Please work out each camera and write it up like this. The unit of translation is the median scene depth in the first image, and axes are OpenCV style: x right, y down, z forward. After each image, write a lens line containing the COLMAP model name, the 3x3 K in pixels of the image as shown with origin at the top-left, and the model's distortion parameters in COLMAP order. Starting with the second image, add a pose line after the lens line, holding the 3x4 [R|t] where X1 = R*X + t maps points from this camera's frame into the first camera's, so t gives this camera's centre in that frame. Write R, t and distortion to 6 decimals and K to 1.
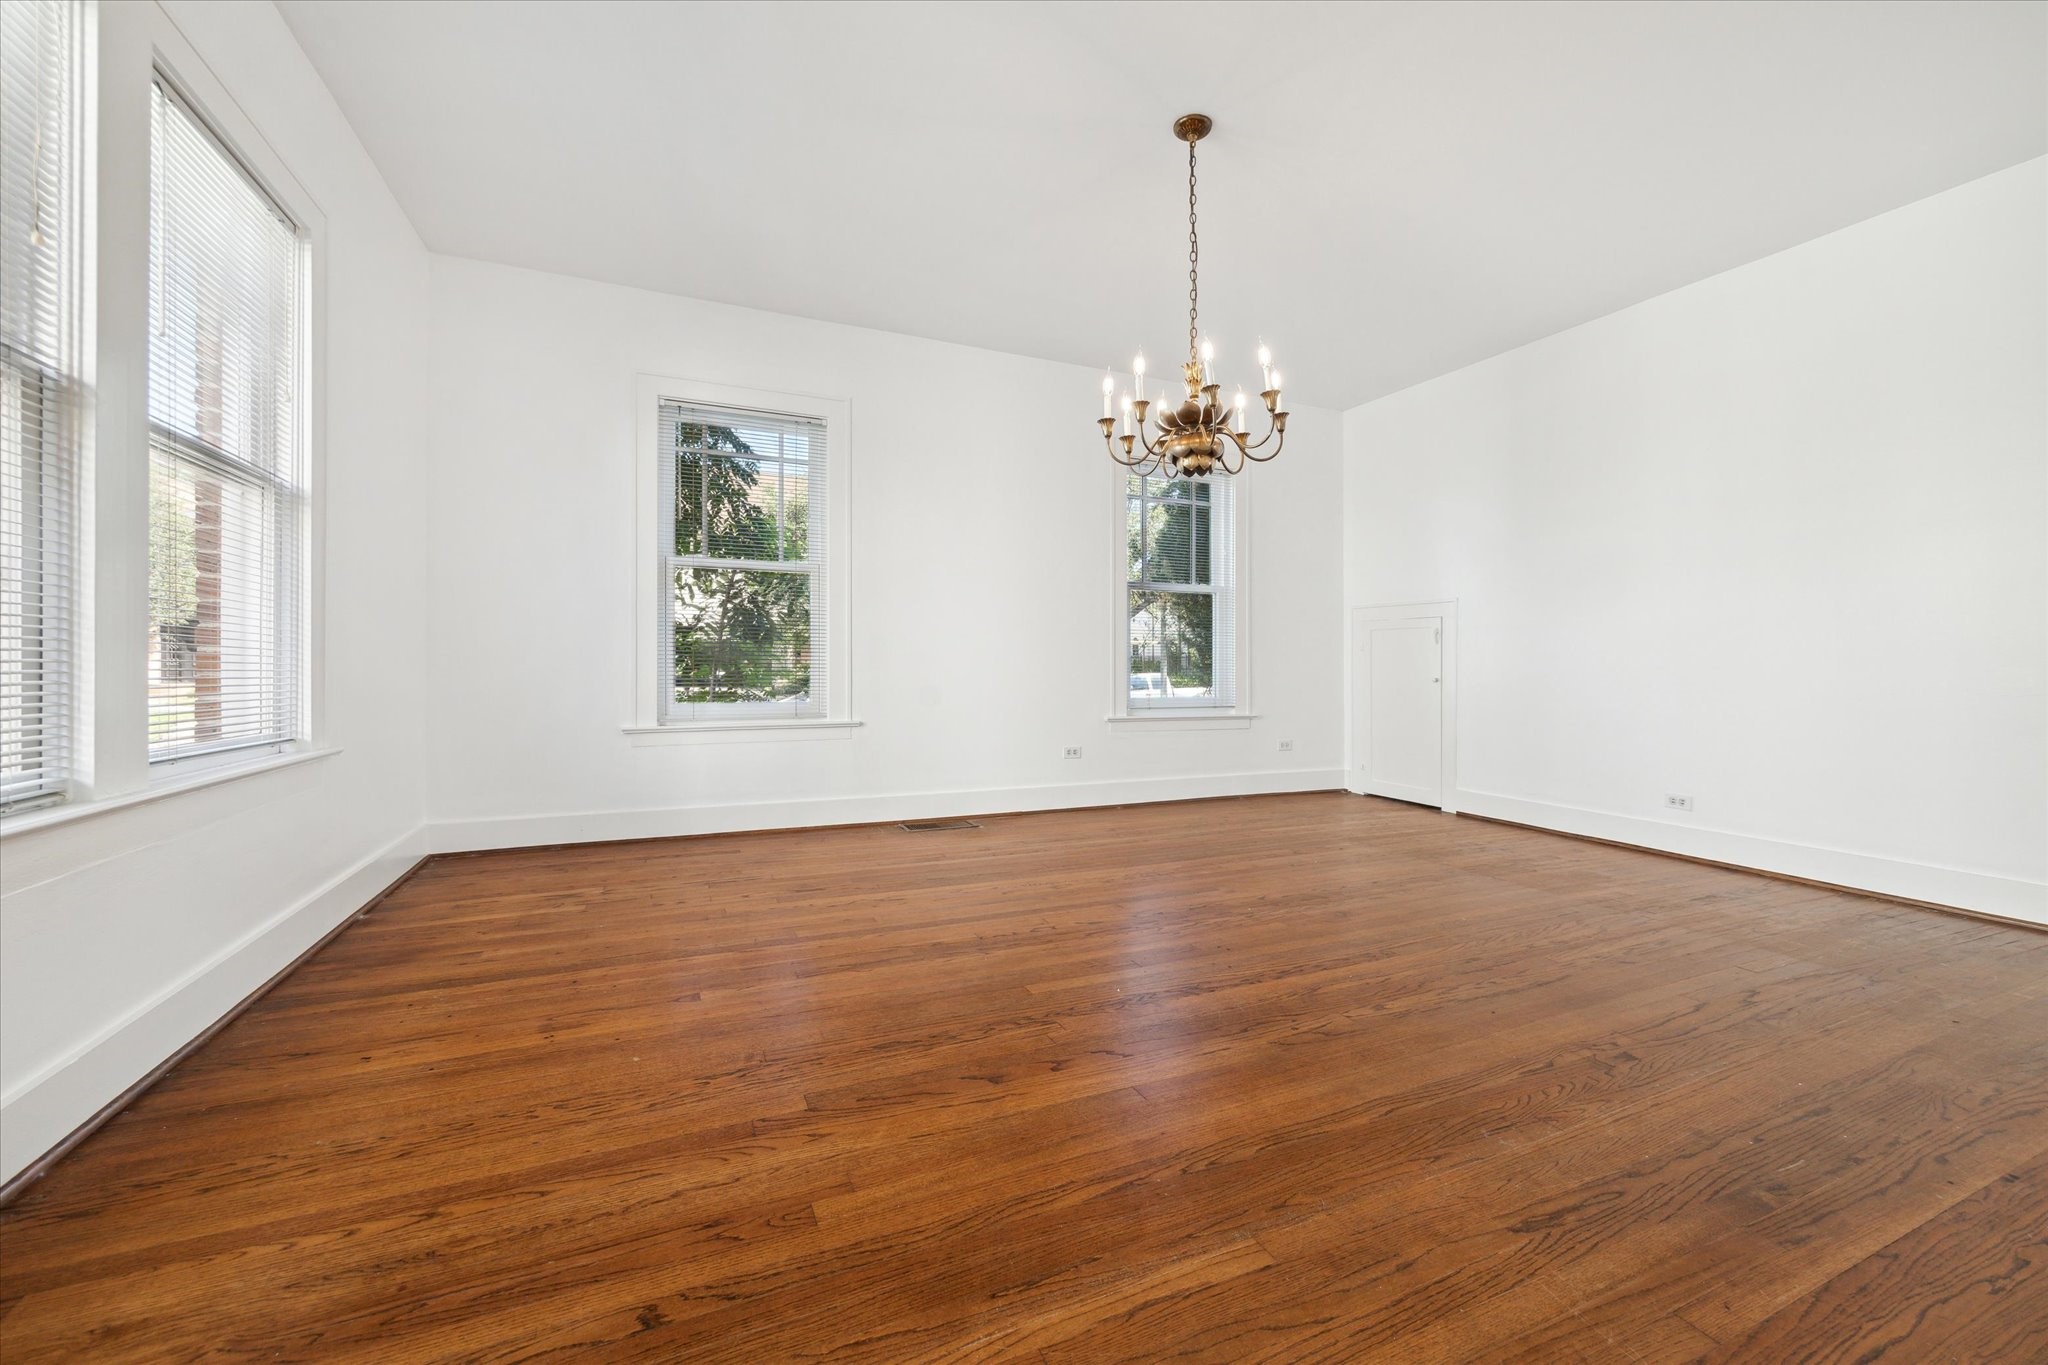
lens RADIAL K [[832.7, 0, 1045.9], [0, 832.7, 670.8], [0, 0, 1]] dist [-0.004636, -0.000206]
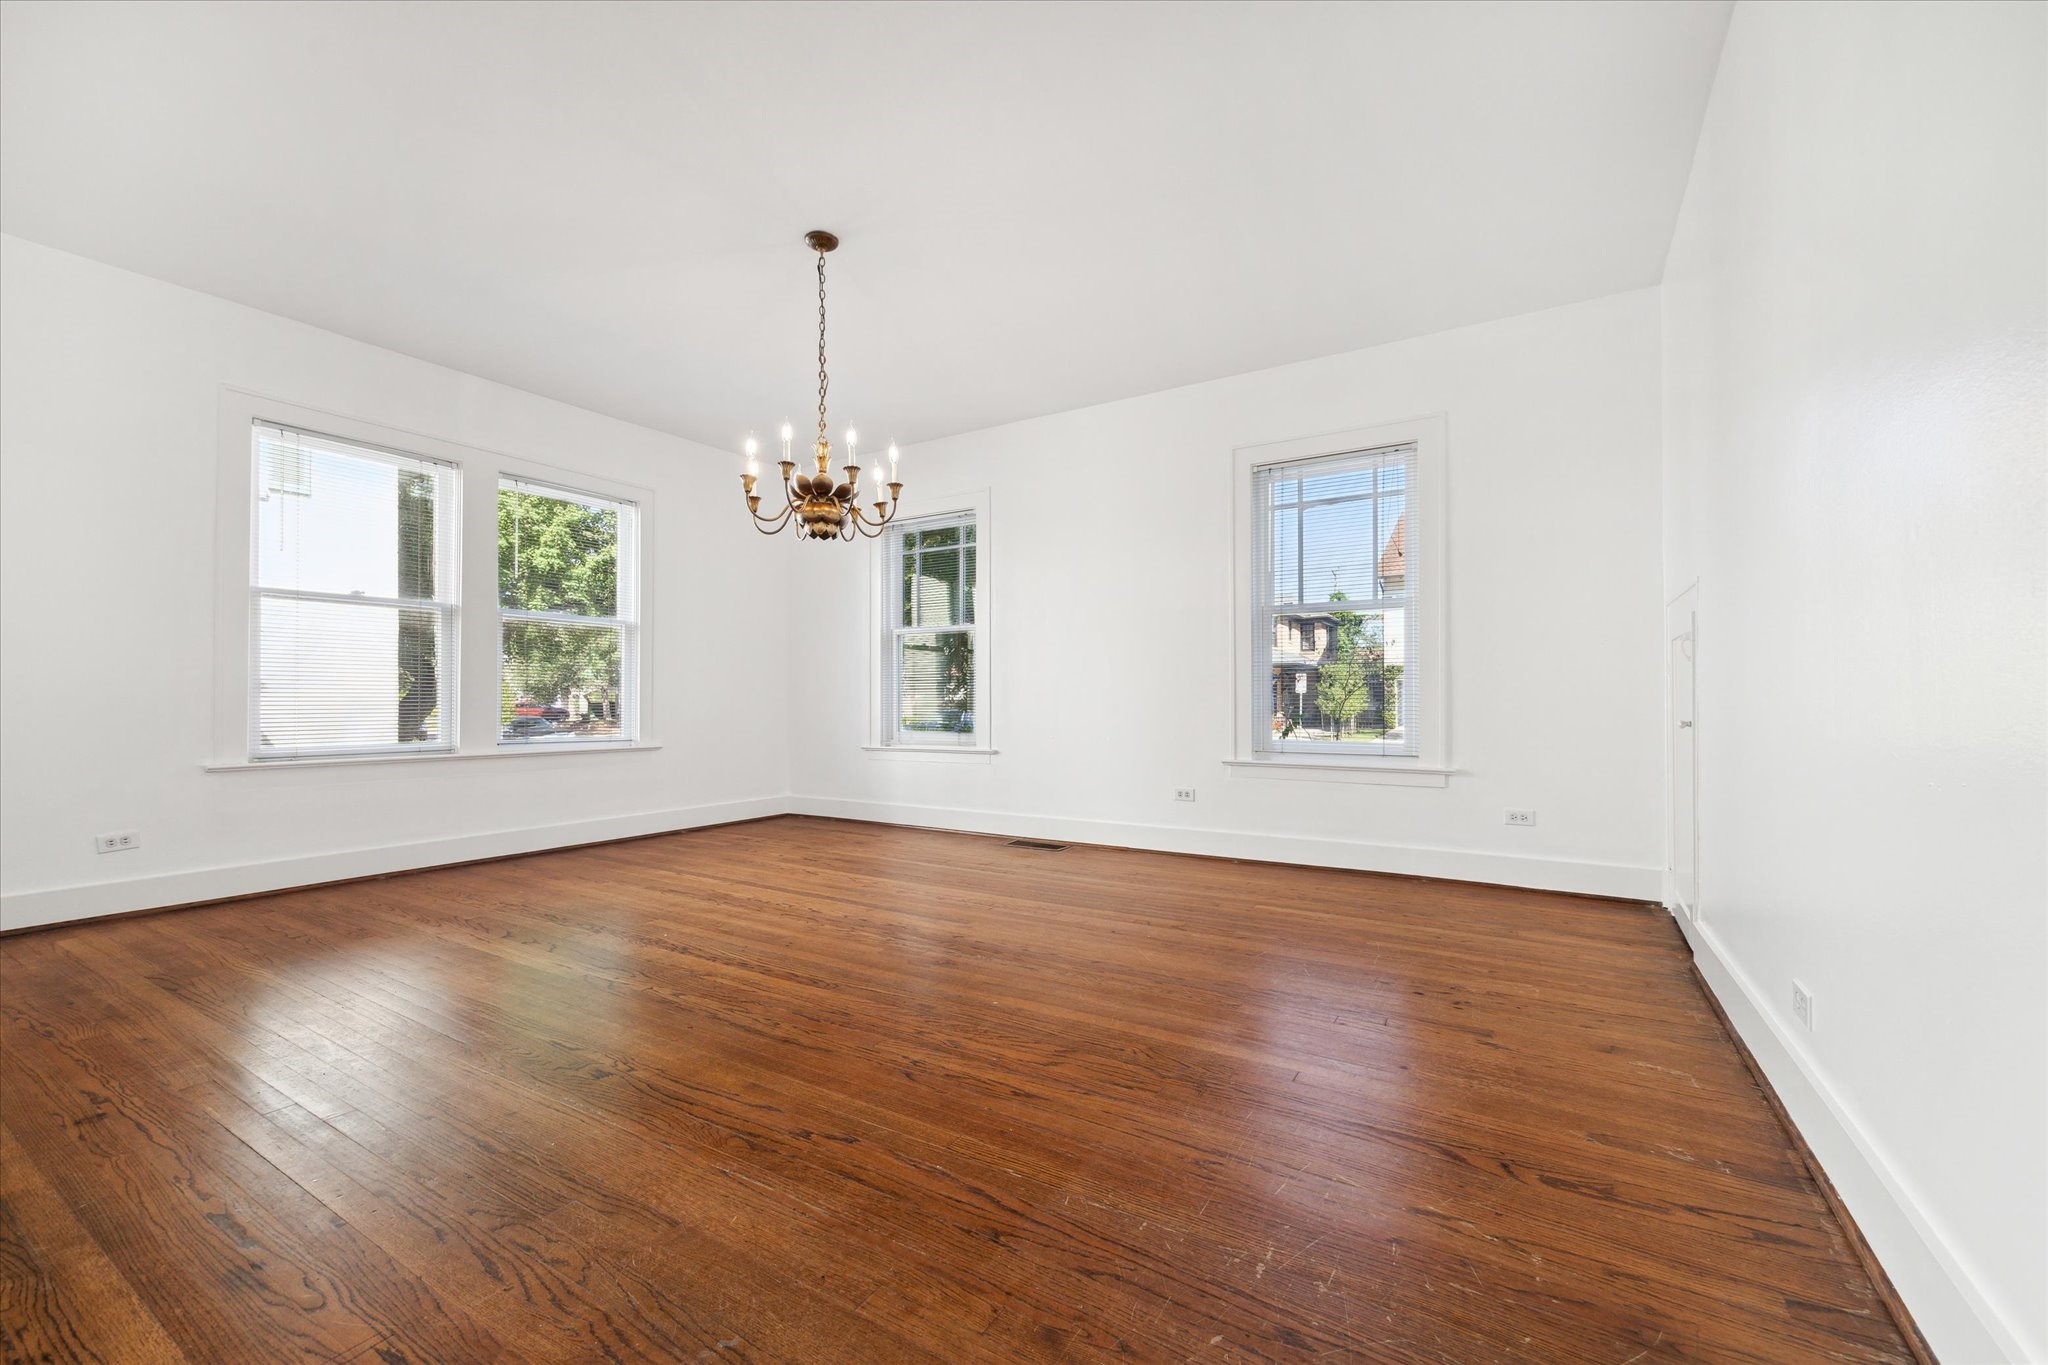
lens RADIAL K [[832.7, 0, 1039.7], [0, 832.7, 697.9], [0, 0, 1]] dist [-0.004636, -0.000206]
pose [[0.554082, -0.012175, -0.832373, 1.285900], [-0.000527, 0.999888, -0.014976, 0.004327], [0.832462, 0.008736, 0.554013, 0.597601]]
